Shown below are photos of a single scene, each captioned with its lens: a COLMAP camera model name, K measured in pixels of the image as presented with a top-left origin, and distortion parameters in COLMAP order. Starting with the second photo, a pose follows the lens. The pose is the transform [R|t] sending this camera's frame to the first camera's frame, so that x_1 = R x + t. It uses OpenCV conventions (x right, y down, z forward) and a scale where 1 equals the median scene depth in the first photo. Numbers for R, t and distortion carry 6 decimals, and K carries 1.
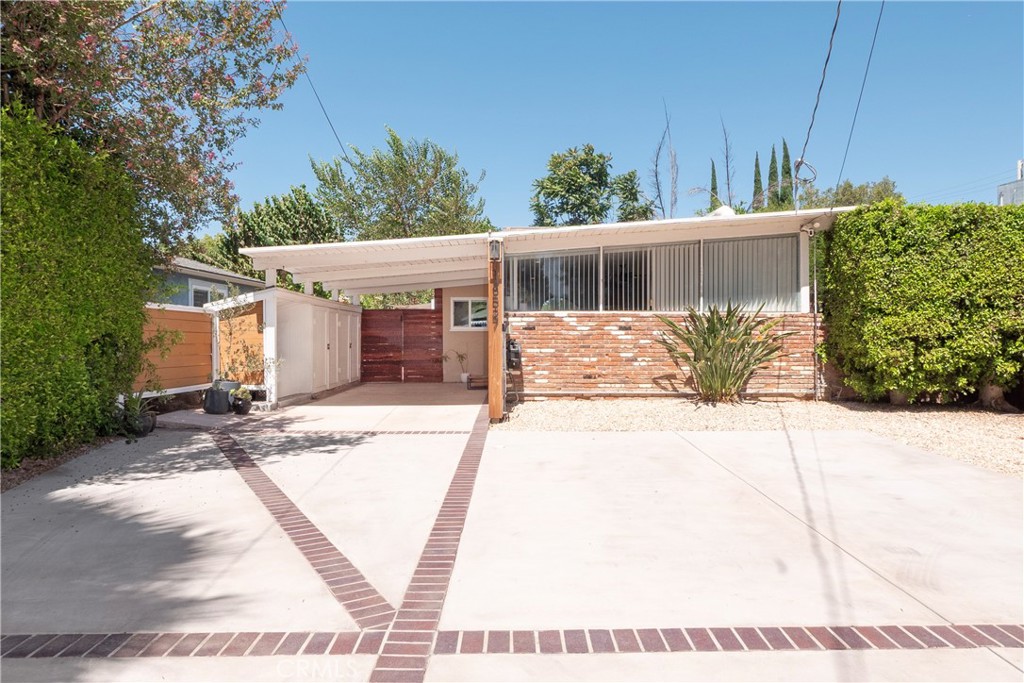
lens RADIAL K [[580.4, 0, 472.2], [0, 580.4, 345.9], [0, 0, 1]] dist [-0.014425, -0.000283]
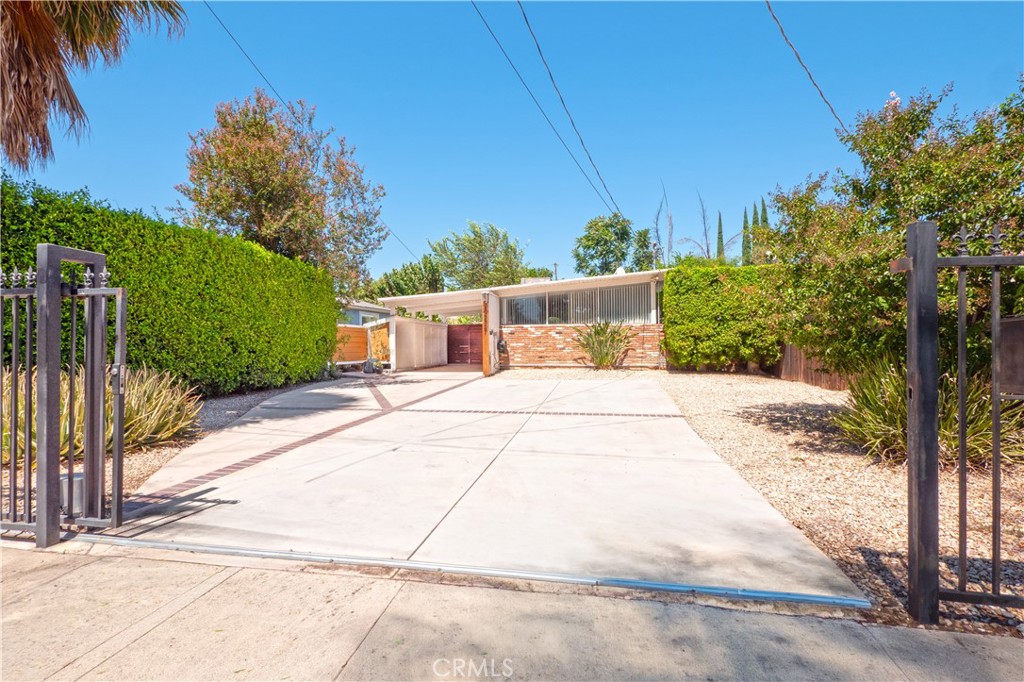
lens RADIAL K [[498.8, 0, 512.0], [0, 498.8, 341.0], [0, 0, 1]] dist [-0.000693, -0.000007]
pose [[0.980724, -0.007551, -0.195251, 0.439467], [0.002450, 0.999650, -0.026355, 0.041837], [0.195381, 0.025369, 0.980399, -0.712610]]
